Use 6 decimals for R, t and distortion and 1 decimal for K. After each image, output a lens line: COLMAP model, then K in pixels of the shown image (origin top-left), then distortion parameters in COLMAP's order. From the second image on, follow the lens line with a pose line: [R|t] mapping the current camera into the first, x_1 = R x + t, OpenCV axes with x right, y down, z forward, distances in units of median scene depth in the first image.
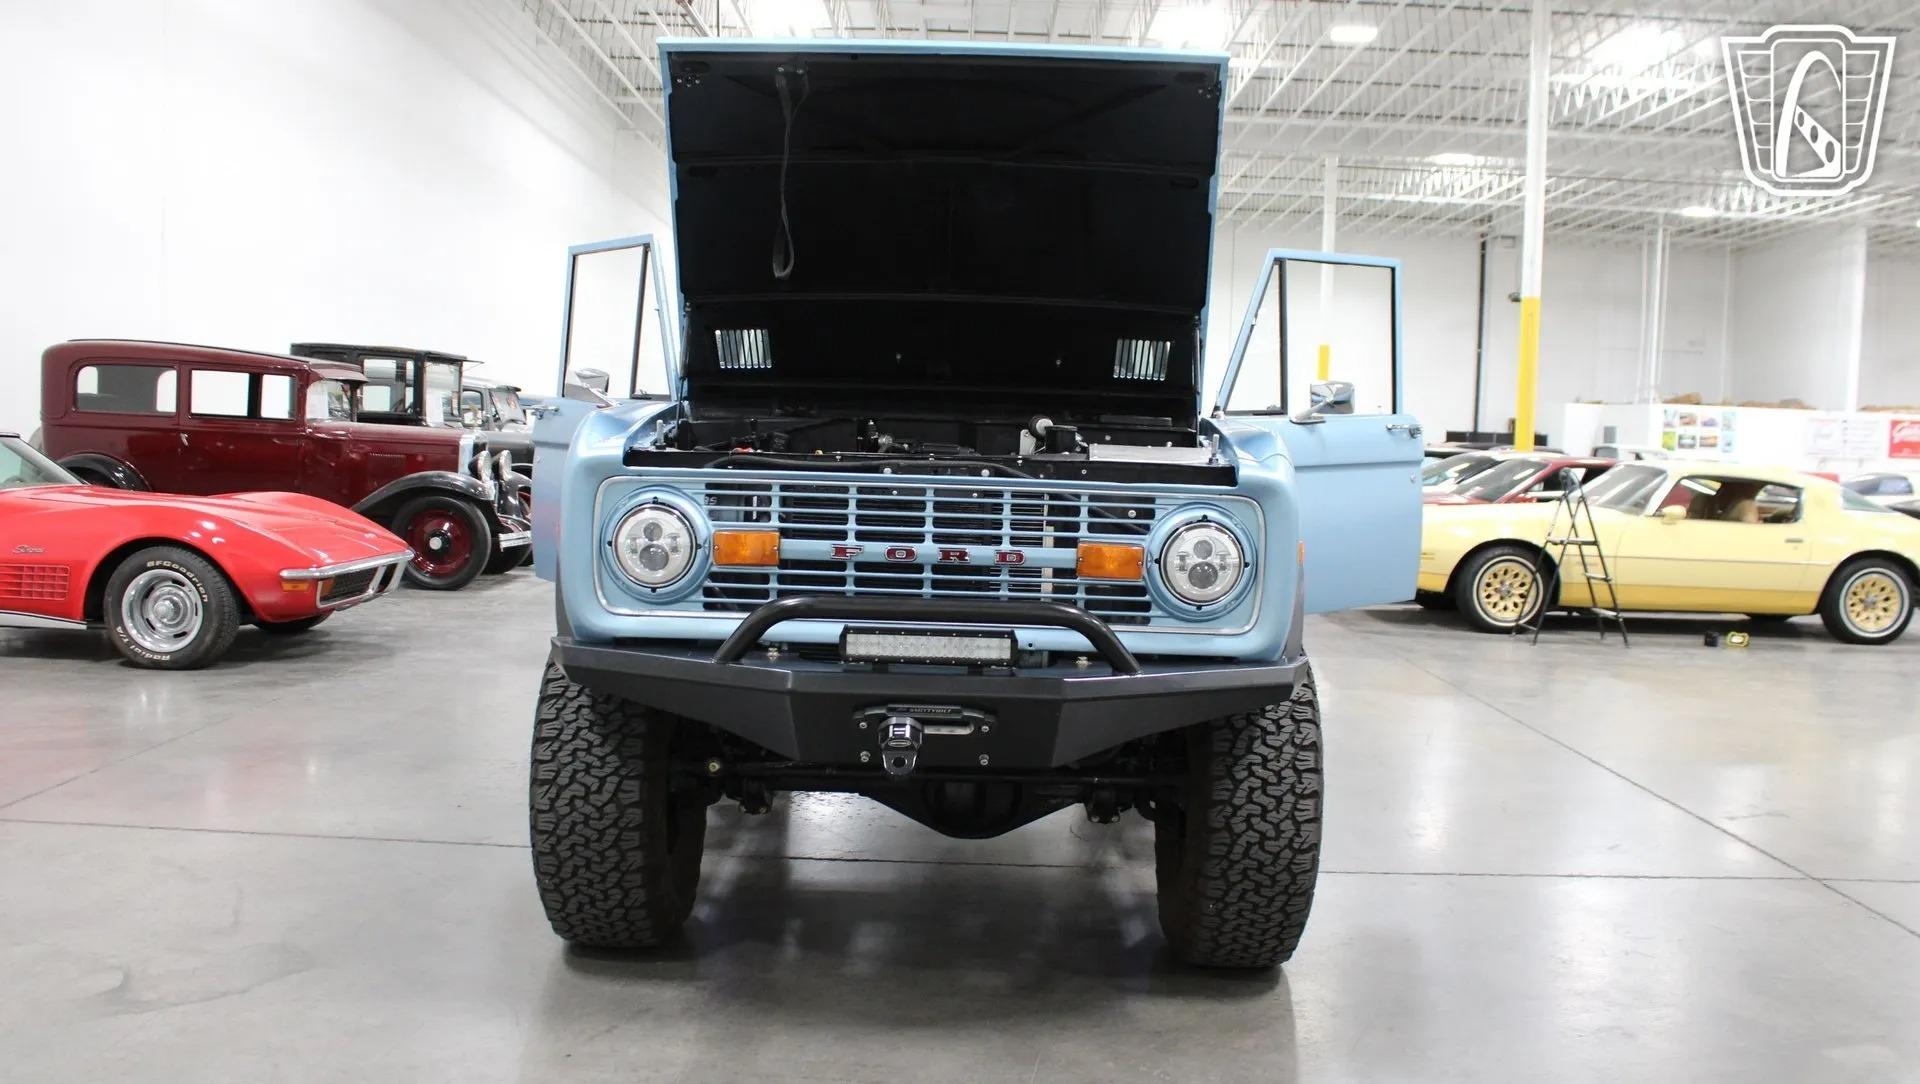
lens RADIAL K [[1630.4, 0, 991.7], [0, 1630.4, 568.1], [0, 0, 1]] dist [-0.182972, 0.172733]
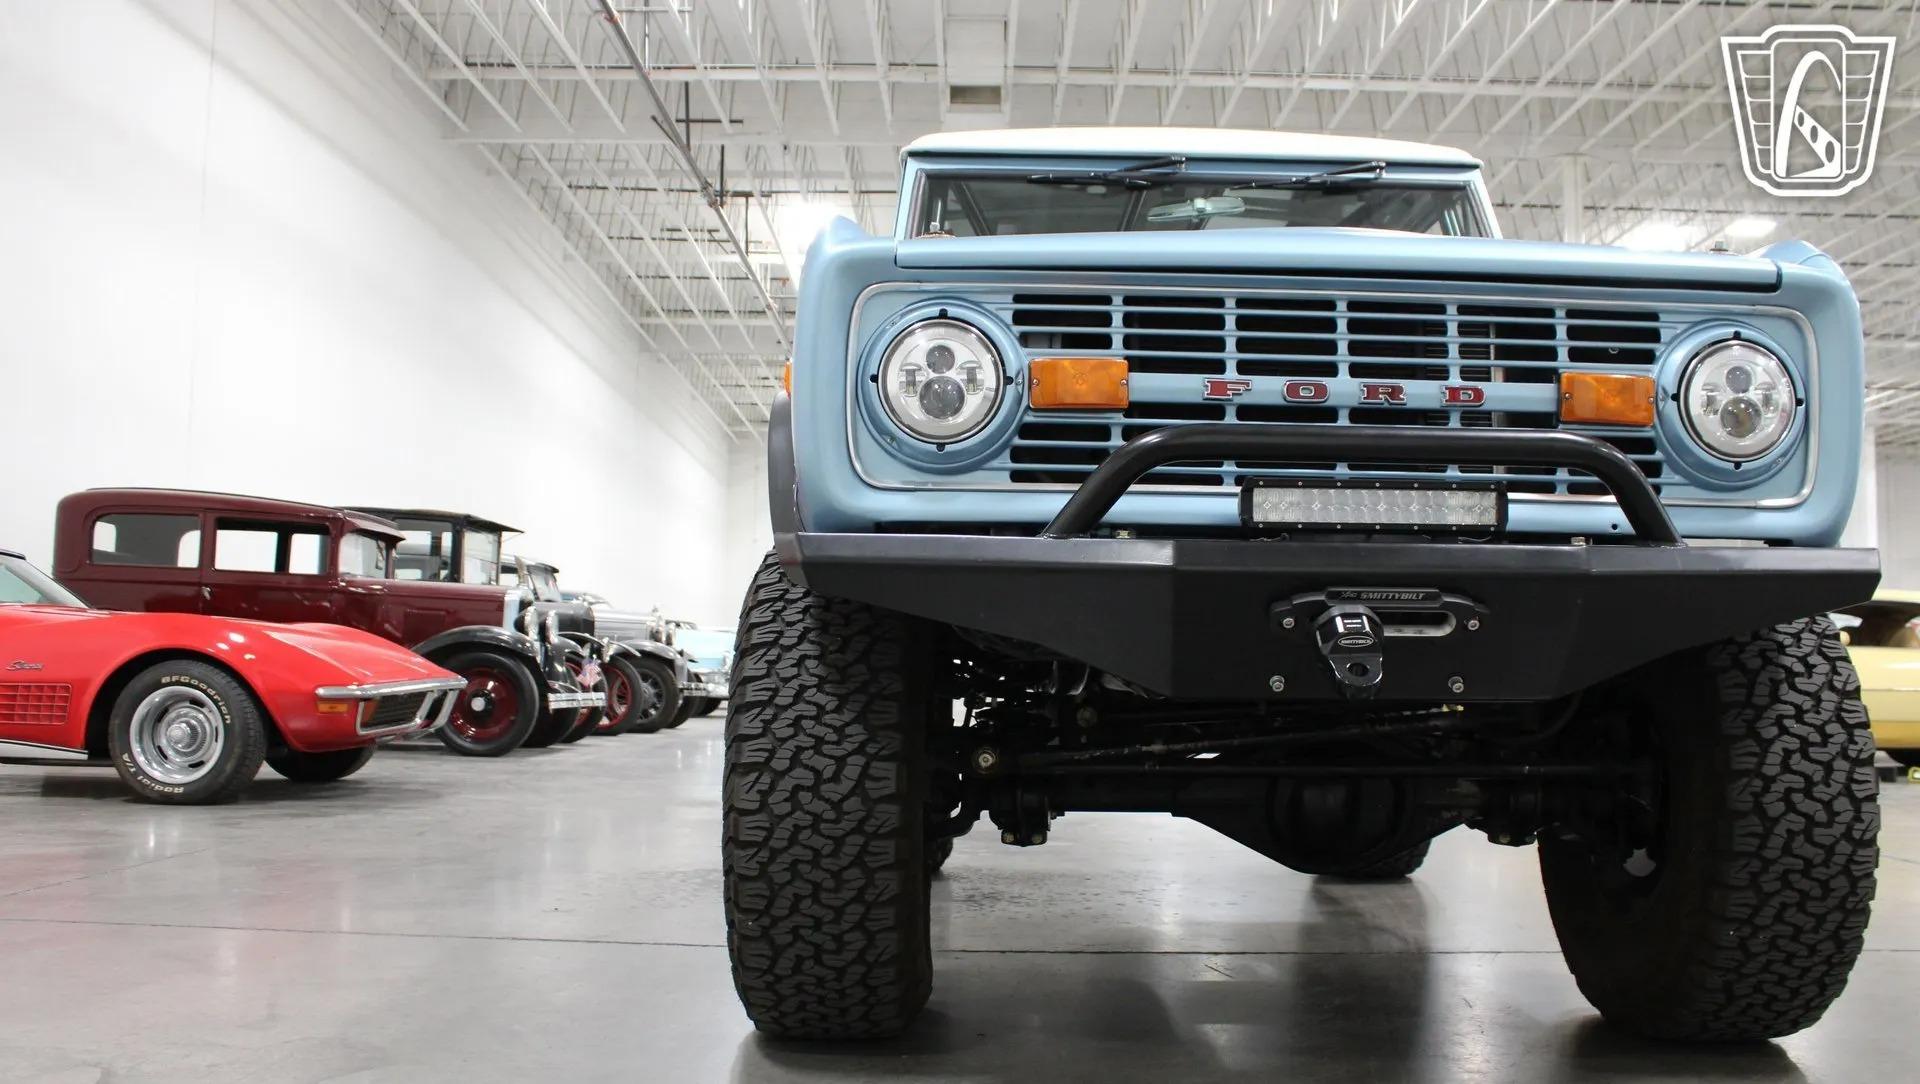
lens RADIAL K [[1630.4, 0, 991.7], [0, 1630.4, 568.1], [0, 0, 1]] dist [-0.182972, 0.172733]
pose [[0.999804, -0.018596, -0.006785, -0.171361], [0.017457, 0.989894, -0.140731, 0.146290], [0.009334, 0.140585, 0.990025, 0.321491]]
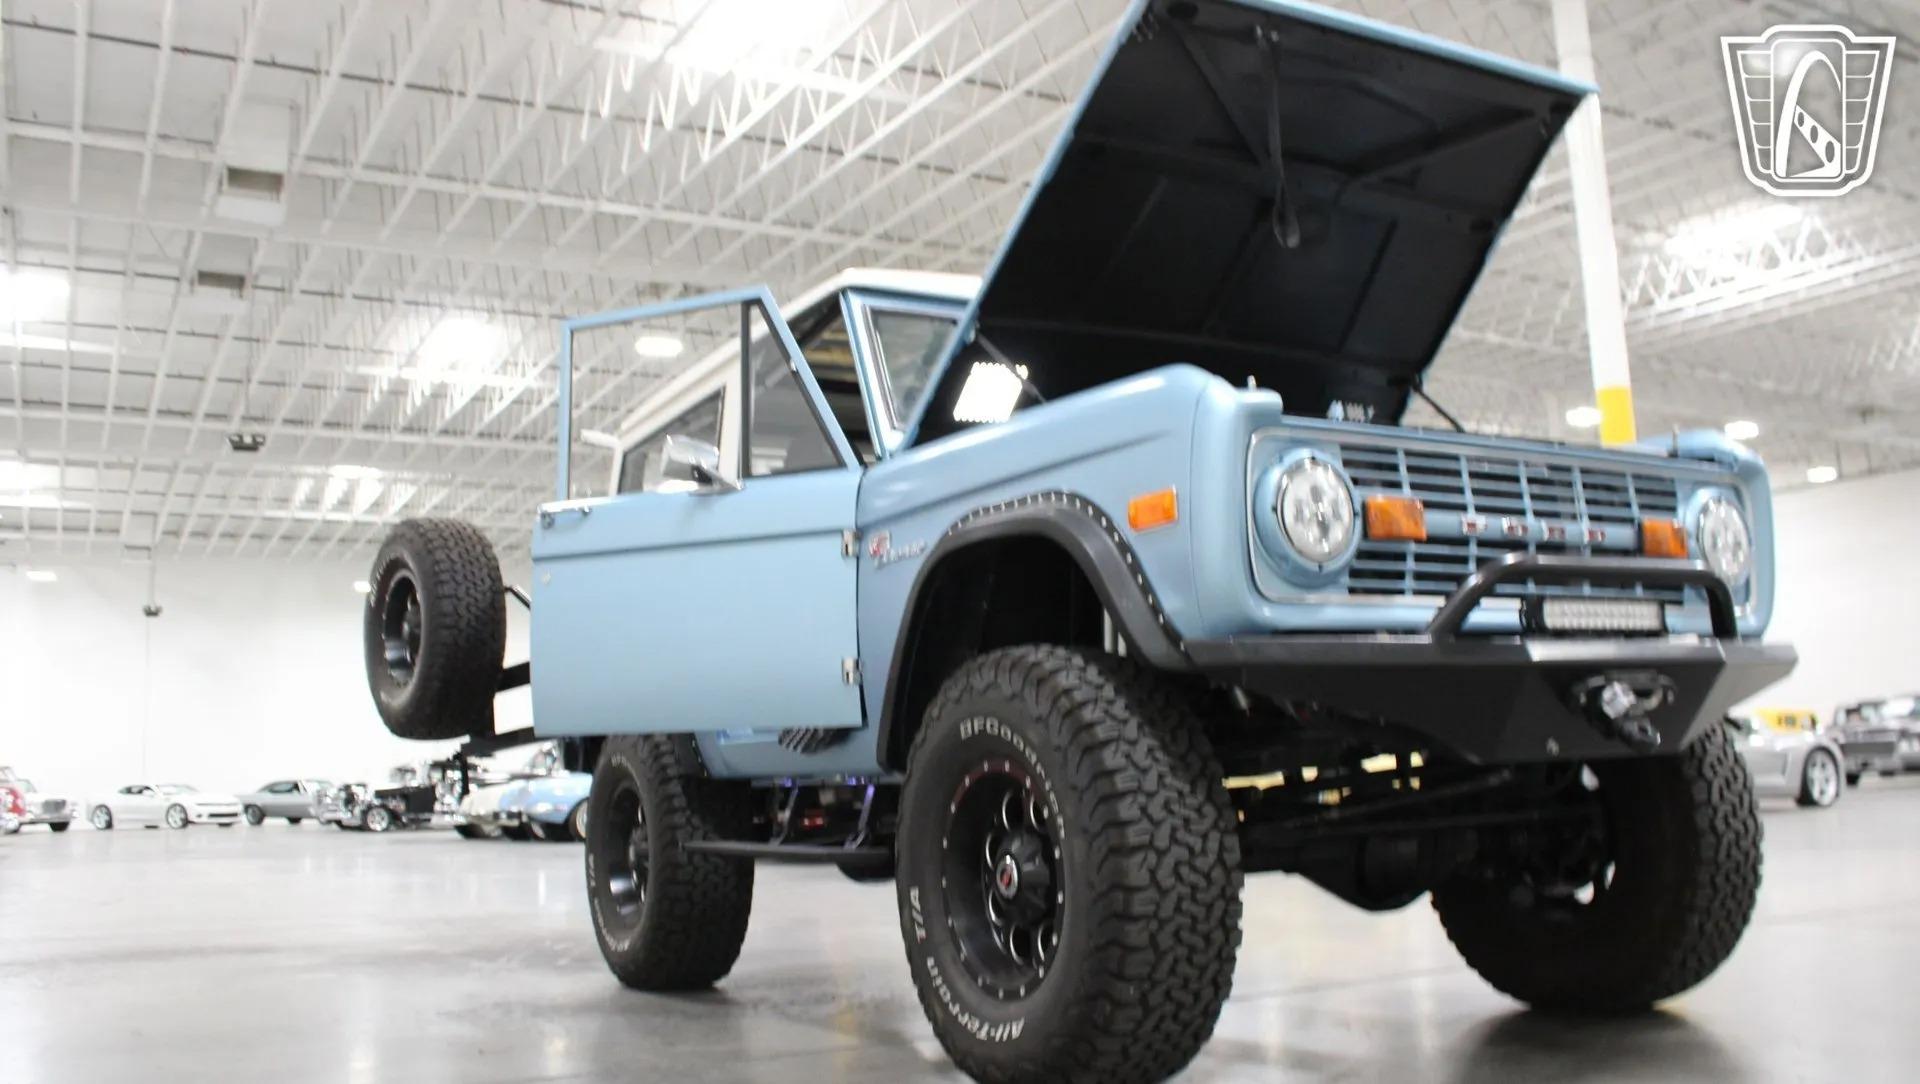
lens RADIAL K [[1630.4, 0, 991.7], [0, 1630.4, 568.1], [0, 0, 1]] dist [-0.182972, 0.172733]
pose [[0.867593, -0.004128, 0.497258, -0.703154], [0.105939, 0.978544, -0.176714, 0.130067], [-0.485860, 0.205995, 0.849416, 0.364482]]
